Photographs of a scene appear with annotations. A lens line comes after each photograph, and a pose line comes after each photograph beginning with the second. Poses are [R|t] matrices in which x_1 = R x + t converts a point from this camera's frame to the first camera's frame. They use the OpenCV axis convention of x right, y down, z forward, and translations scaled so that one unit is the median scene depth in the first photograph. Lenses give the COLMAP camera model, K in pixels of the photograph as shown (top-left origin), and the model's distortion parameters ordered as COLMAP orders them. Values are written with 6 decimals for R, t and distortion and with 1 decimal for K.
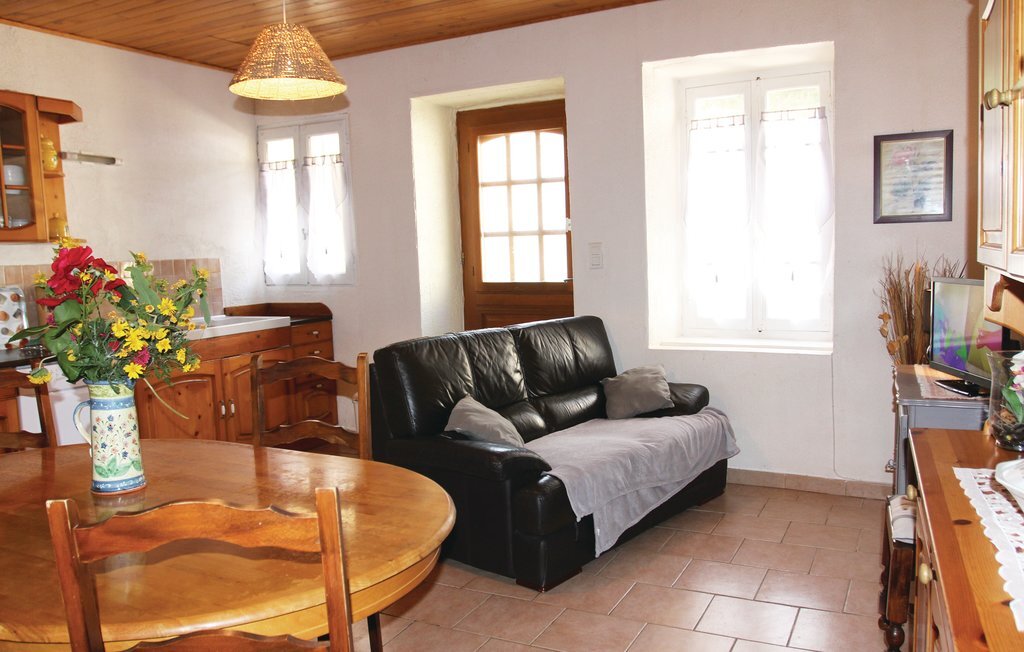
lens RADIAL K [[814.1, 0, 512.0], [0, 814.1, 326.0], [0, 0, 1]] dist [-0.101181, 0.078923]
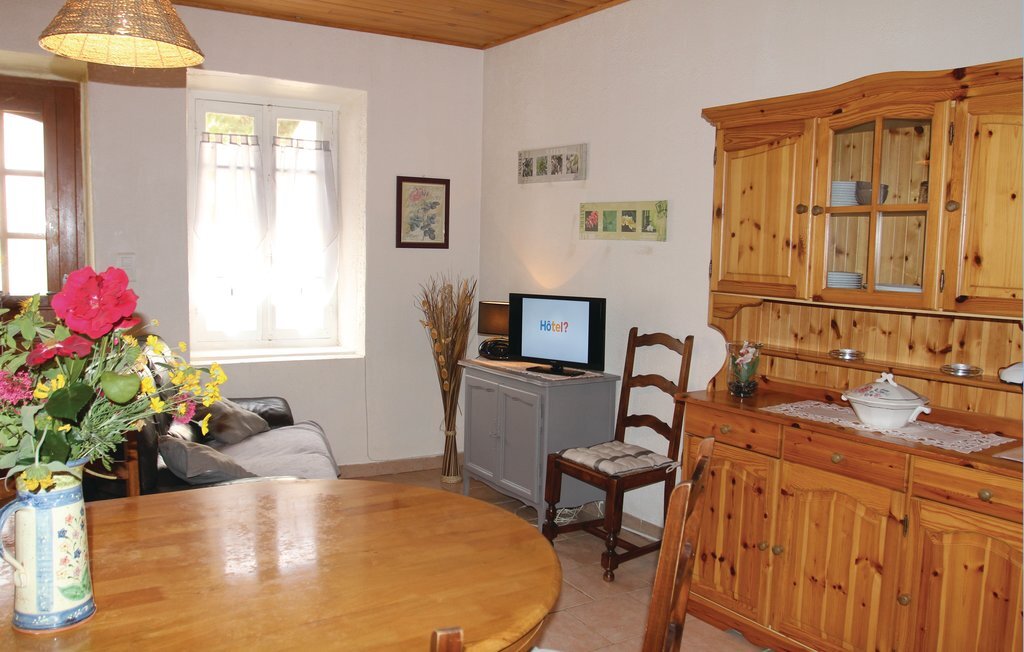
lens RADIAL K [[814.1, 0, 512.0], [0, 814.1, 326.0], [0, 0, 1]] dist [-0.101181, 0.078923]
pose [[0.516069, -0.037727, 0.855716, -0.576446], [0.040220, 0.998995, 0.019788, -0.028736], [-0.855602, 0.024205, 0.517068, 0.230010]]
